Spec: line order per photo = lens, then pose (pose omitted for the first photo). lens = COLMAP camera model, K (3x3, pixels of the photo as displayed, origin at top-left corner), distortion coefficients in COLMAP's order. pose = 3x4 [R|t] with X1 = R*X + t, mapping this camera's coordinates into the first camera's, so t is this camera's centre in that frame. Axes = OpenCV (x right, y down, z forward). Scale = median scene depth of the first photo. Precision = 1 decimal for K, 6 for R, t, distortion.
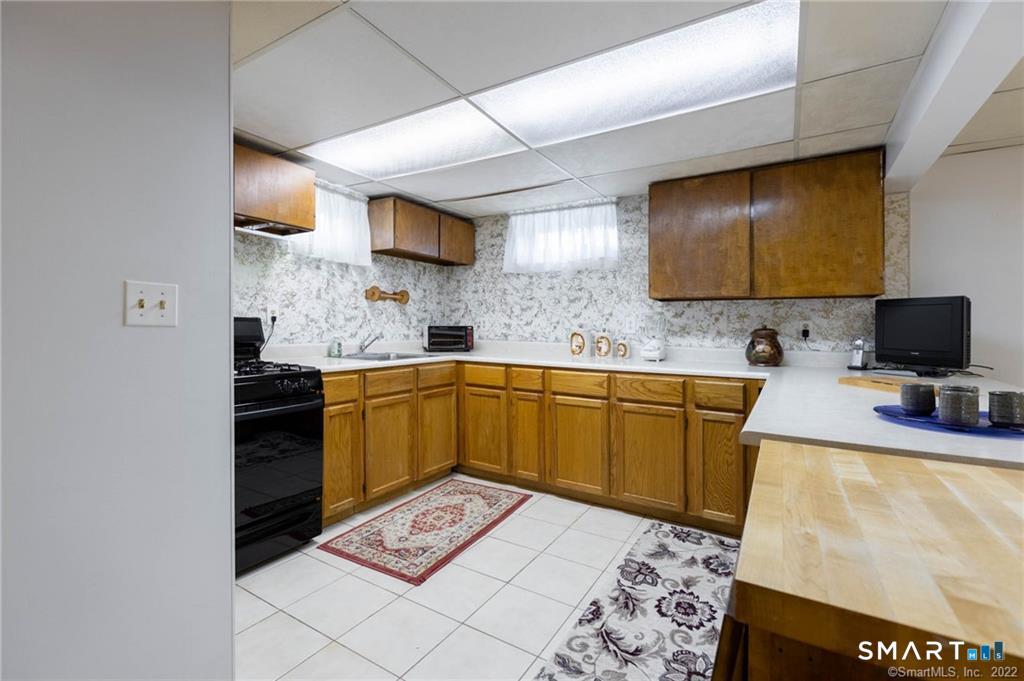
lens RADIAL K [[458.3, 0, 513.9], [0, 458.3, 329.4], [0, 0, 1]] dist [-0.001345, -0.000170]
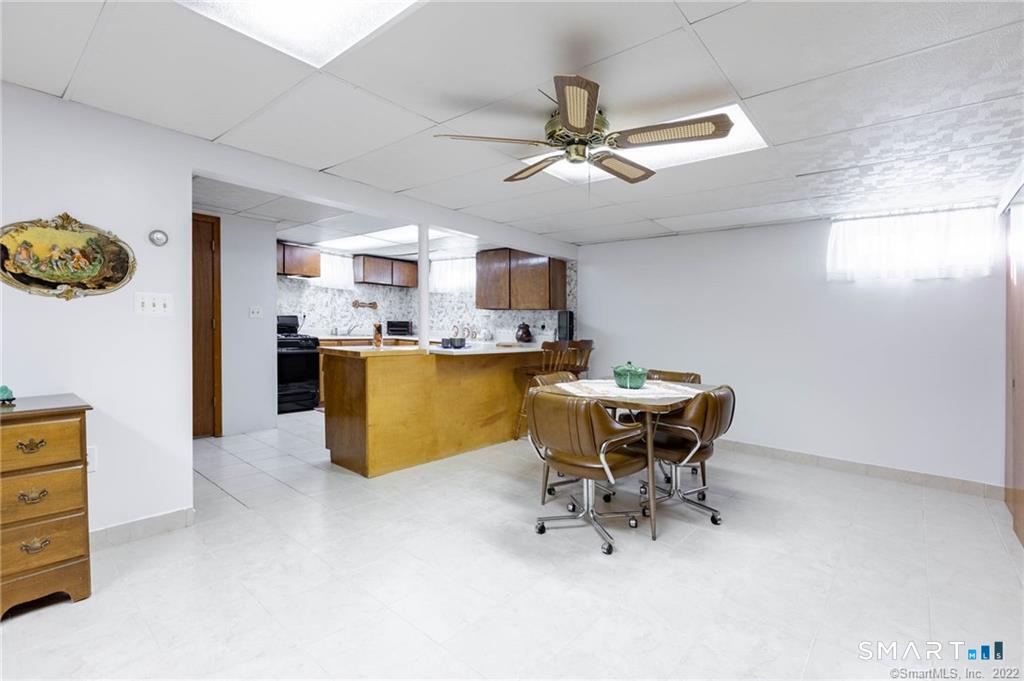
lens RADIAL K [[458.3, 0, 509.4], [0, 458.3, 348.3], [0, 0, 1]] dist [-0.001345, -0.000170]
pose [[0.987321, 0.024614, -0.156816, 0.678928], [-0.017781, 0.998836, 0.044829, 0.012506], [0.157737, -0.041472, 0.986610, -0.871743]]
